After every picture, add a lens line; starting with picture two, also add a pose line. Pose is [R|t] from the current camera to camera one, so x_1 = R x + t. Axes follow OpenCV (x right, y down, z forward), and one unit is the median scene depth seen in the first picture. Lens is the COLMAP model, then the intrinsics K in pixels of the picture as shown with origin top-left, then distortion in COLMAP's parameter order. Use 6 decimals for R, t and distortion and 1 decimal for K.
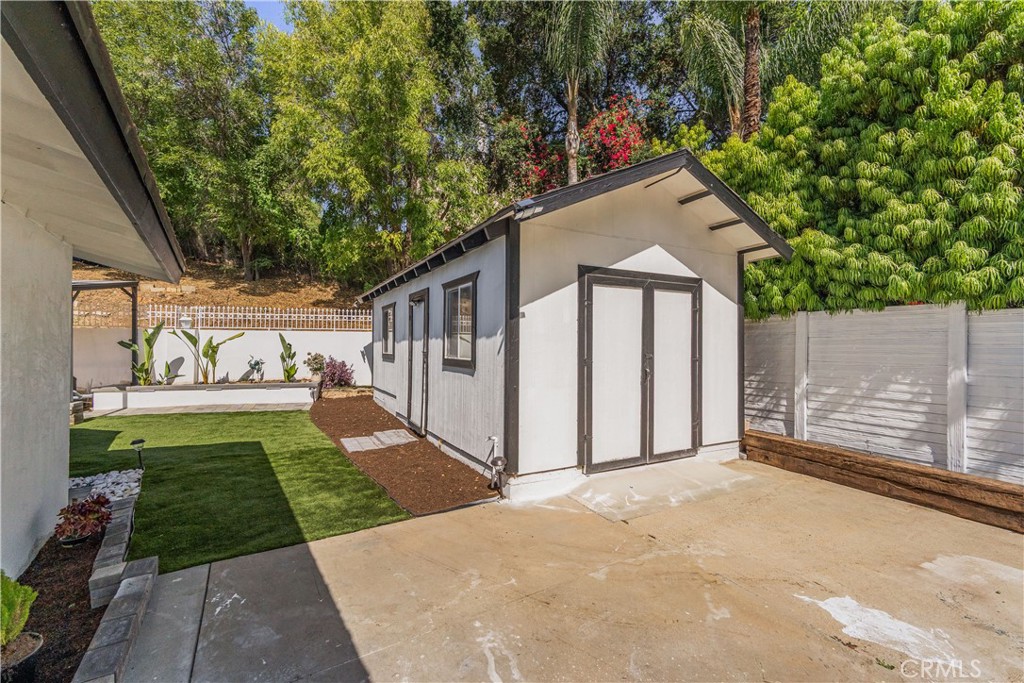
lens RADIAL K [[446.8, 0, 512.0], [0, 446.8, 341.5], [0, 0, 1]] dist [-0.000066, 0.000017]
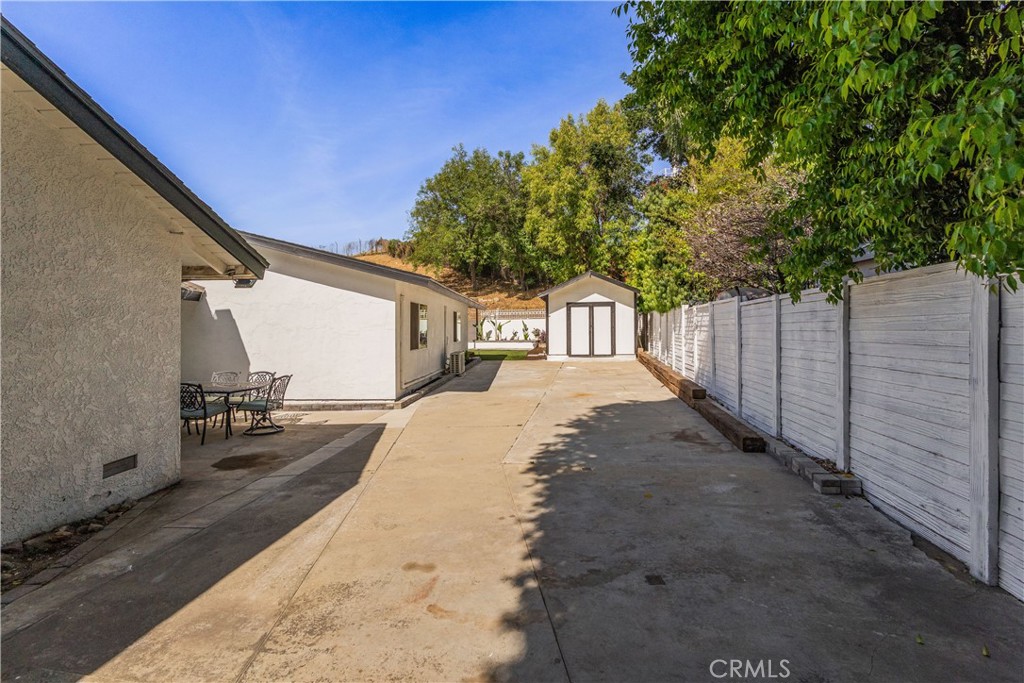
lens RADIAL K [[459.8, 0, 511.9], [0, 459.8, 324.1], [0, 0, 1]] dist [-0.000391, -0.000019]
pose [[0.813914, -0.012912, -0.580842, 0.910974], [0.012946, 0.999908, -0.004086, 0.011878], [0.580841, -0.004194, 0.814006, -1.104761]]
